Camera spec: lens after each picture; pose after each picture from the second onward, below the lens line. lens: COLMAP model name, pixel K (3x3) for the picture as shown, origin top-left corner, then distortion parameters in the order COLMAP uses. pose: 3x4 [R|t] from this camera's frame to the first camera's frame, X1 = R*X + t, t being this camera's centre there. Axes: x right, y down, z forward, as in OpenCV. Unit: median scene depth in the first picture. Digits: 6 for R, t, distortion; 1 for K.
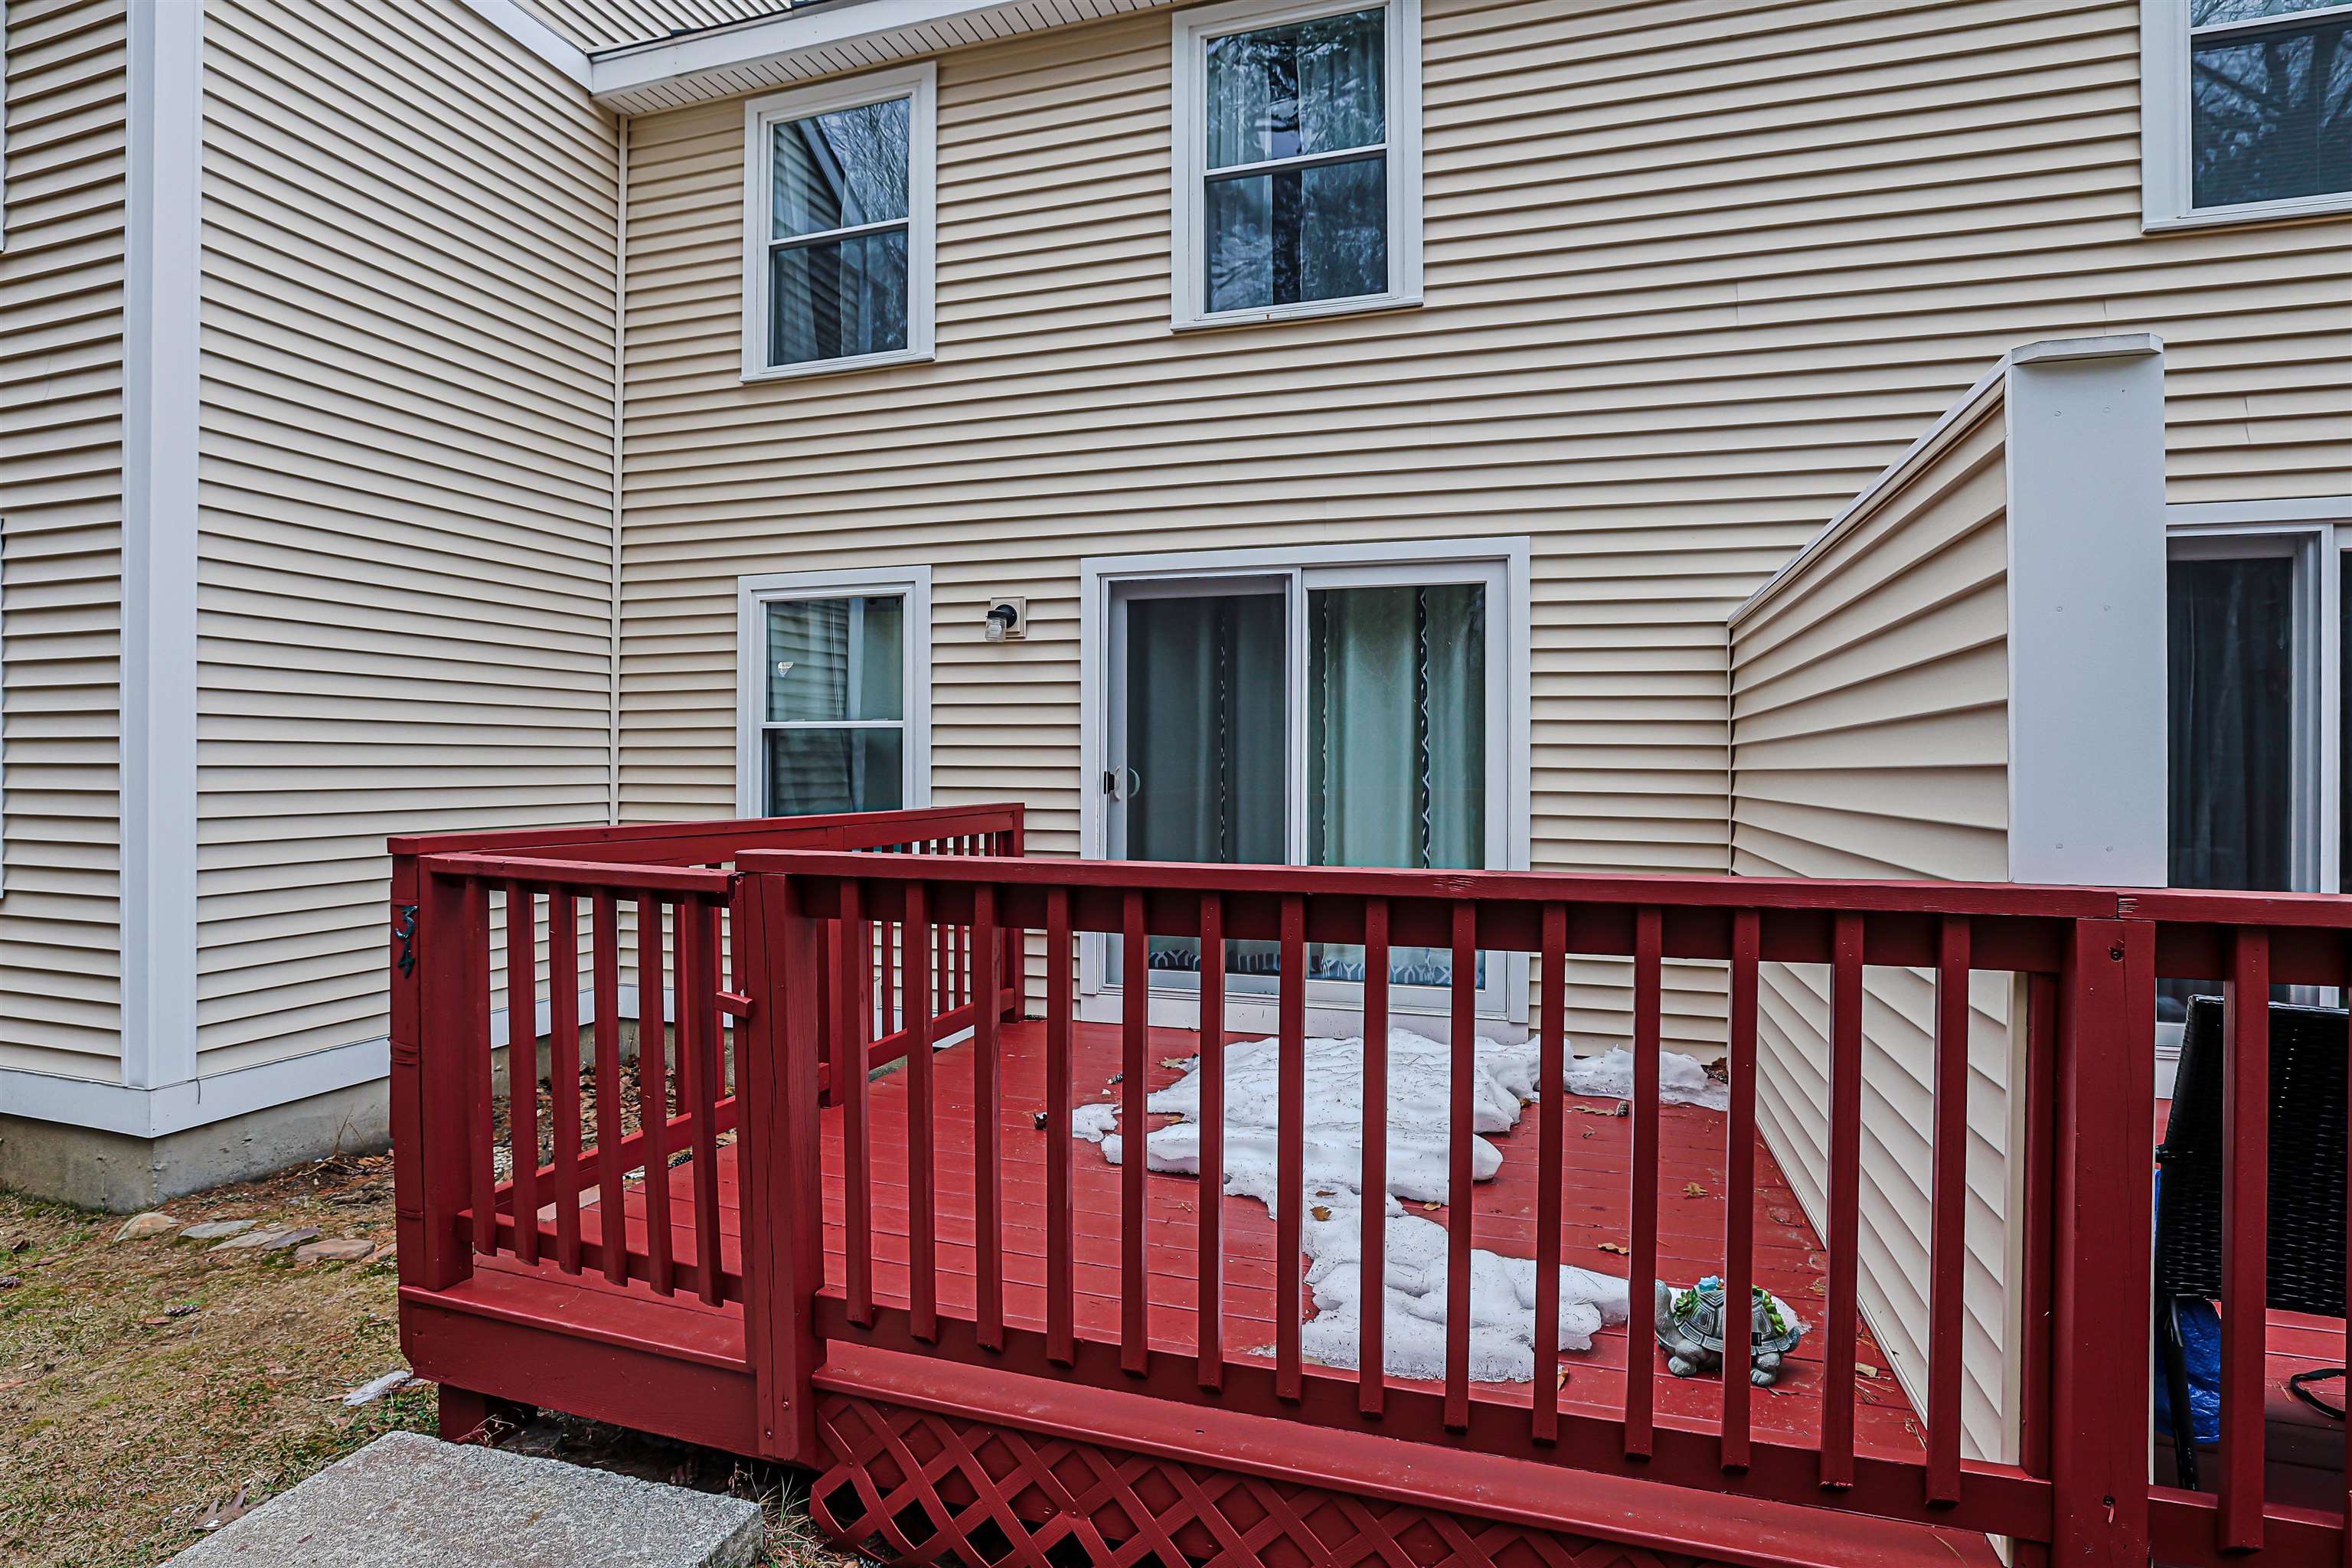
lens RADIAL K [[1084.9, 0, 1182.1], [0, 1084.9, 793.2], [0, 0, 1]] dist [-0.050428, 0.019137]
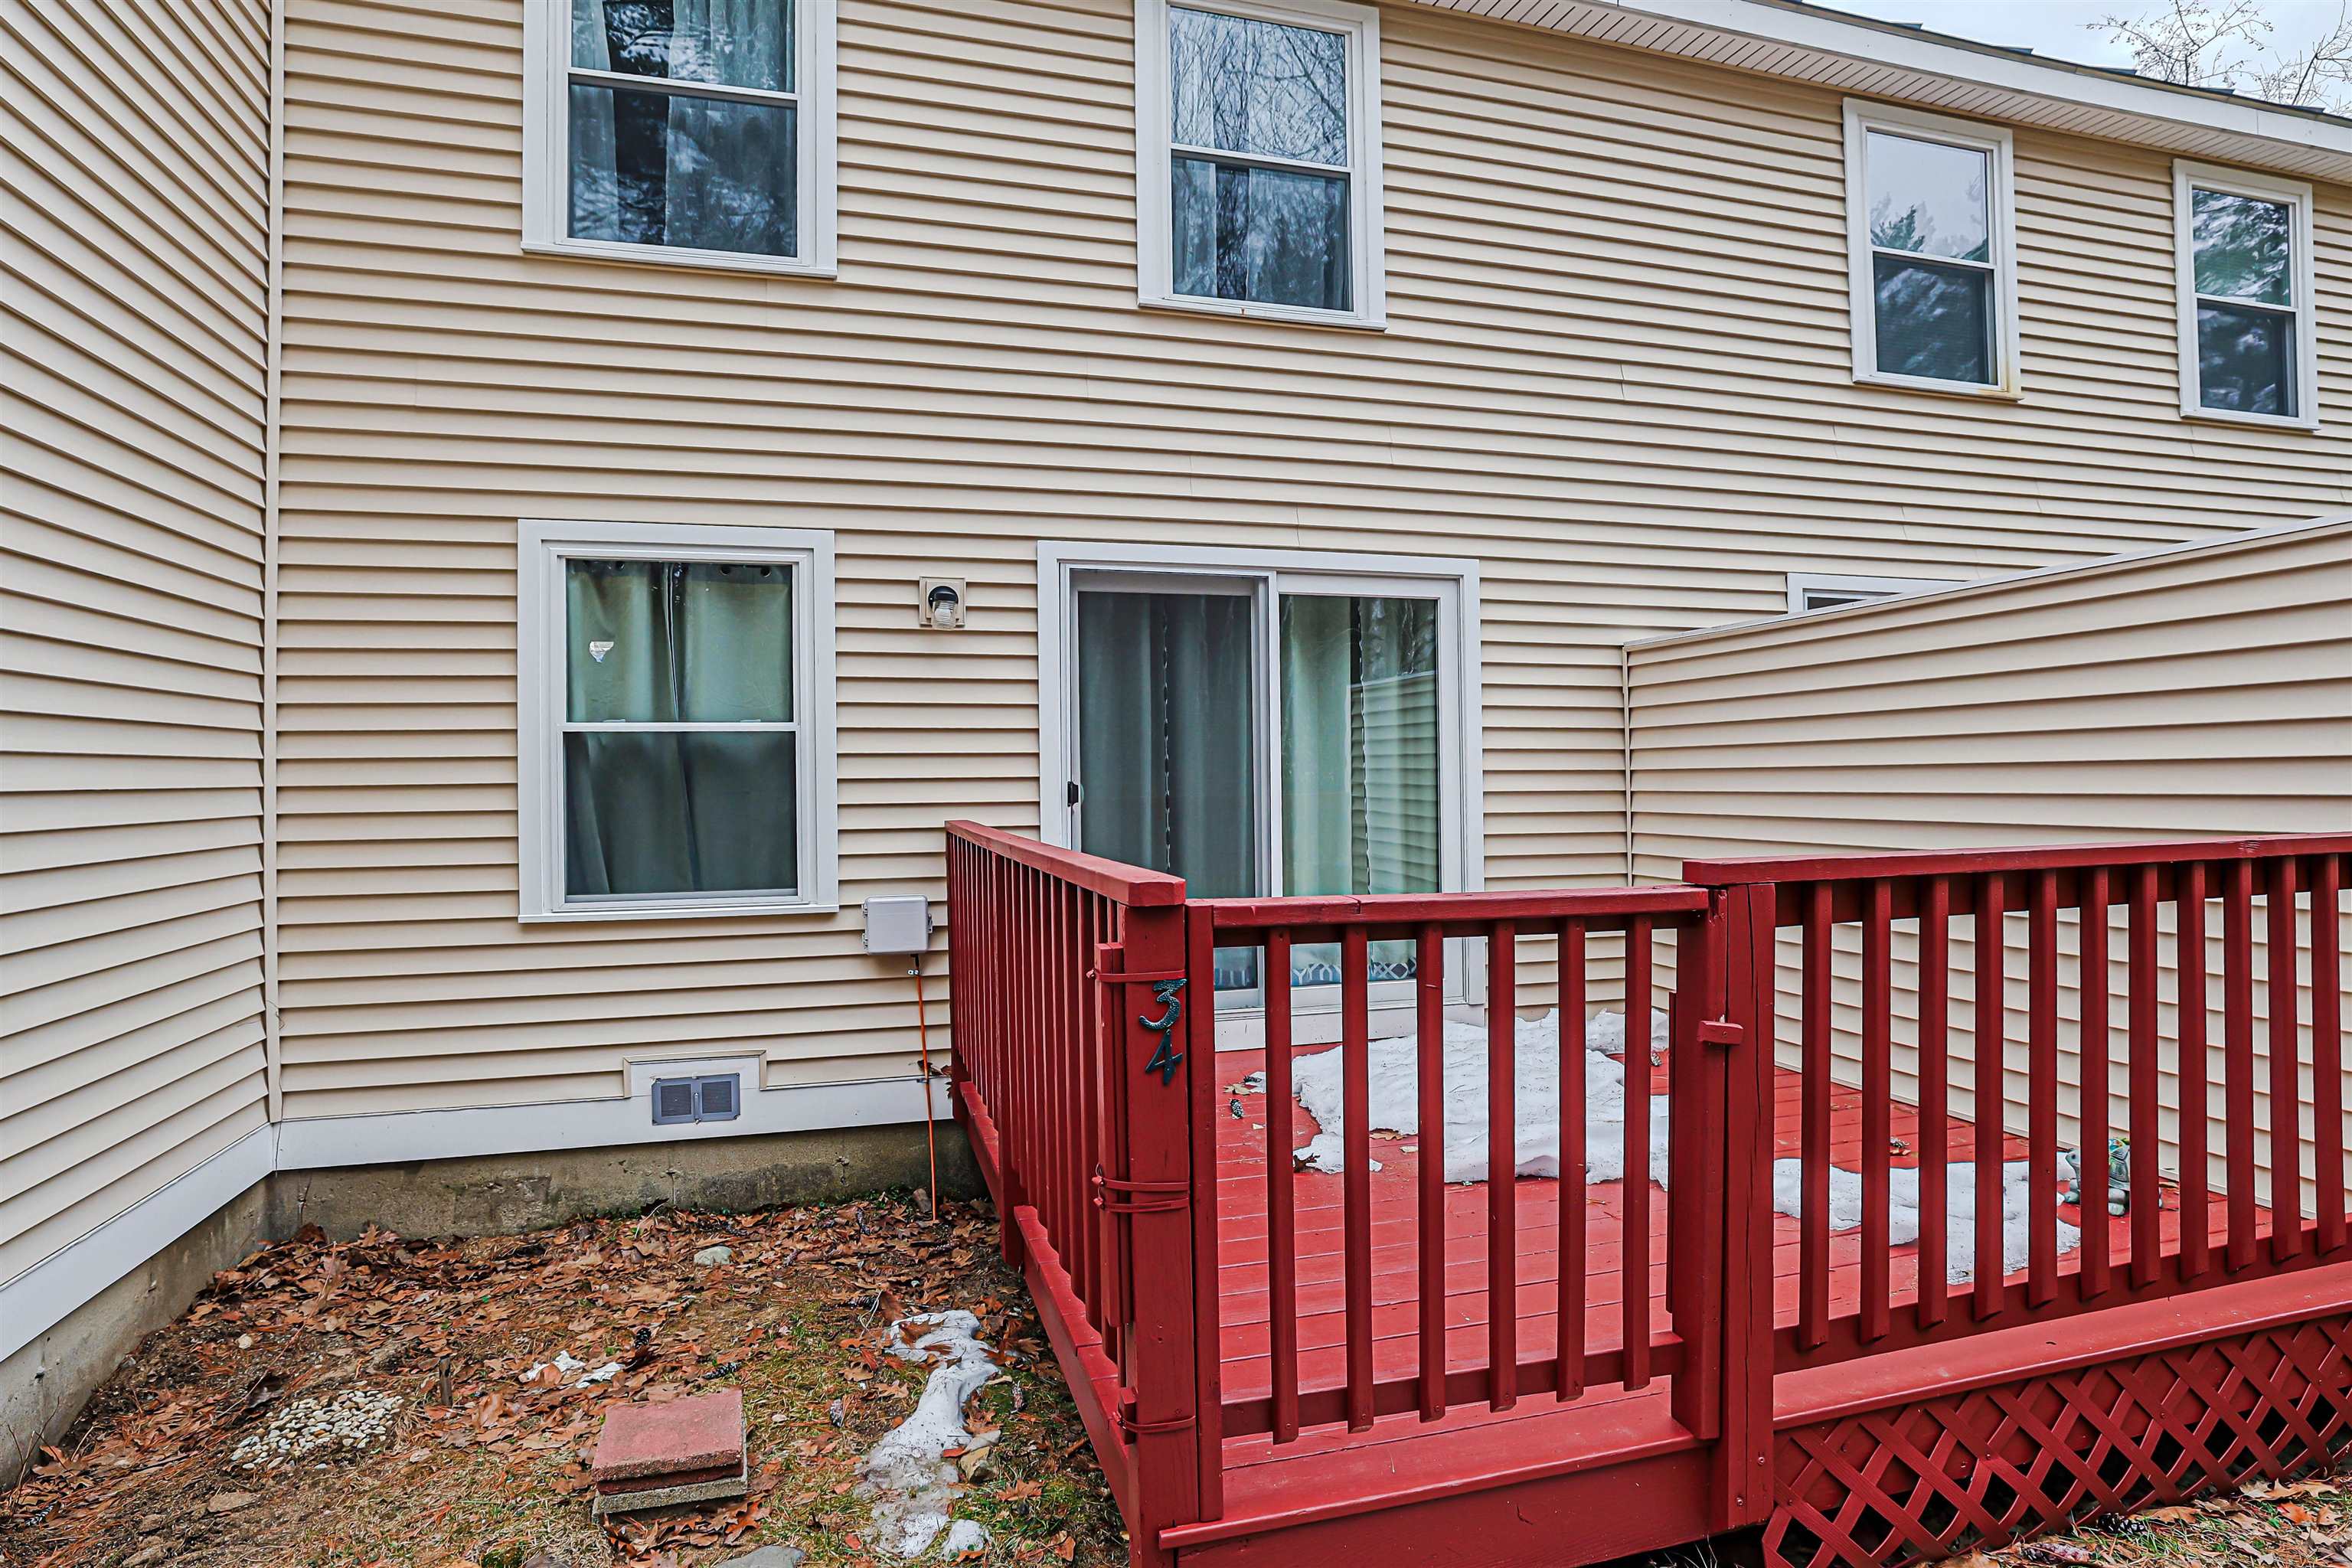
lens RADIAL K [[1139.9, 0, 1176.0], [0, 1139.9, 784.0], [0, 0, 1]] dist [-0.056280, 0.031536]
pose [[0.854861, -0.020373, 0.518458, -0.494869], [0.026668, 0.999633, -0.004691, -0.011254], [-0.518172, 0.017836, 0.855090, 0.157498]]
